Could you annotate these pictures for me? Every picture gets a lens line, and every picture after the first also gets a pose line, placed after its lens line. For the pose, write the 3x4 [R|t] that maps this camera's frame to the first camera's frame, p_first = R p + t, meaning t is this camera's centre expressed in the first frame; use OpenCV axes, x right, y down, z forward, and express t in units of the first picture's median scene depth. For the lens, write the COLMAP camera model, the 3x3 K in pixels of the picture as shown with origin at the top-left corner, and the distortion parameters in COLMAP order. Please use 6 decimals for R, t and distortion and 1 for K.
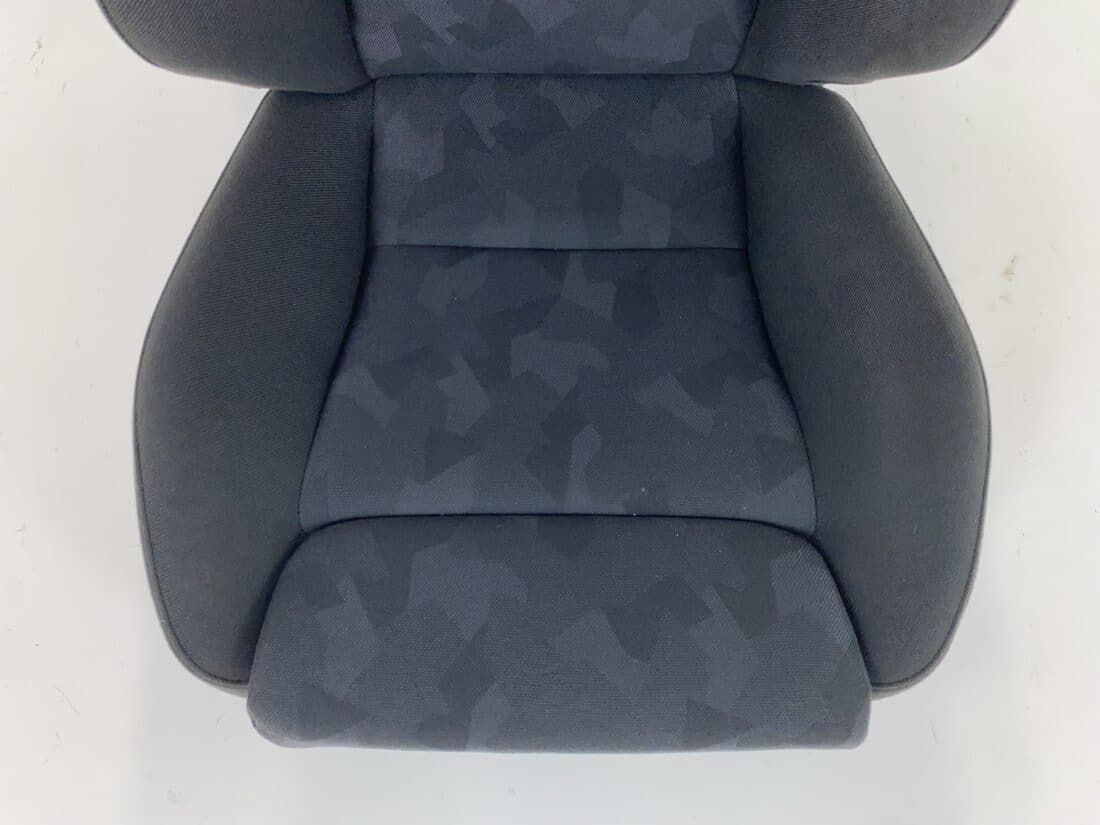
lens RADIAL K [[853.4, 0, 550.0], [0, 853.4, 412.5], [0, 0, 1]] dist [0.009845, 0.001791]
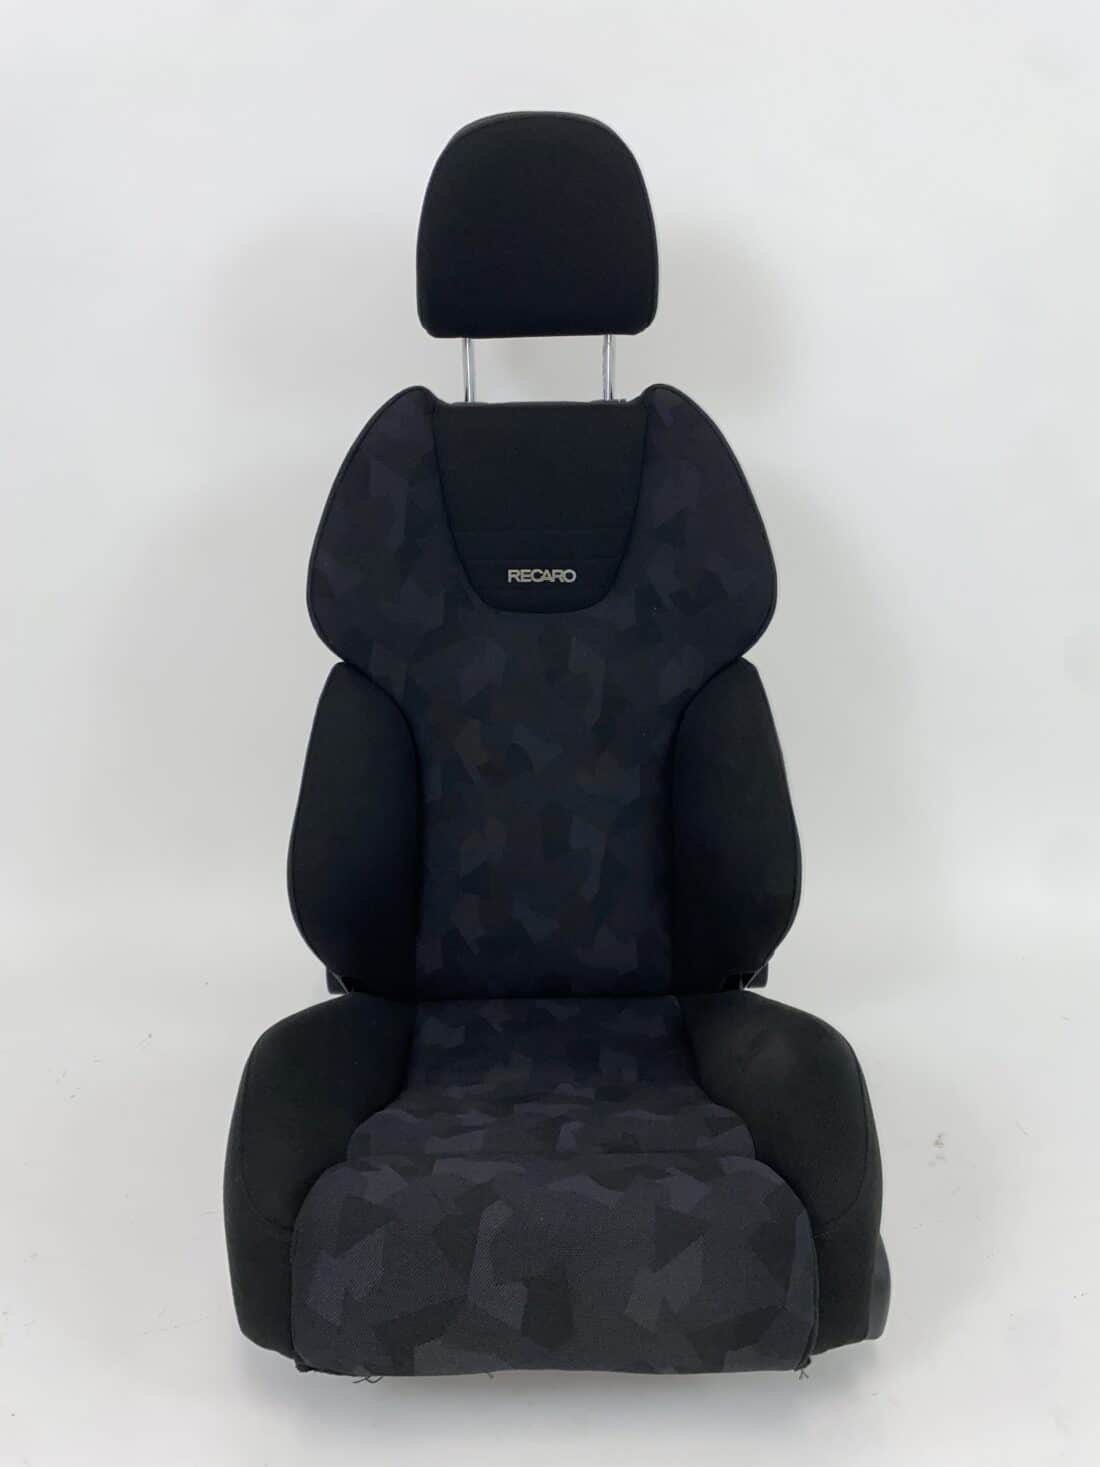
lens RADIAL K [[1097.2, 0, 550.0], [0, 1097.2, 733.5], [0, 0, 1]] dist [0.004865, 0.000654]
pose [[0.999784, -0.019370, 0.007589, 0.005635], [0.016187, 0.495126, -0.868670, 0.987878], [0.013069, 0.868605, 0.495332, -0.272998]]
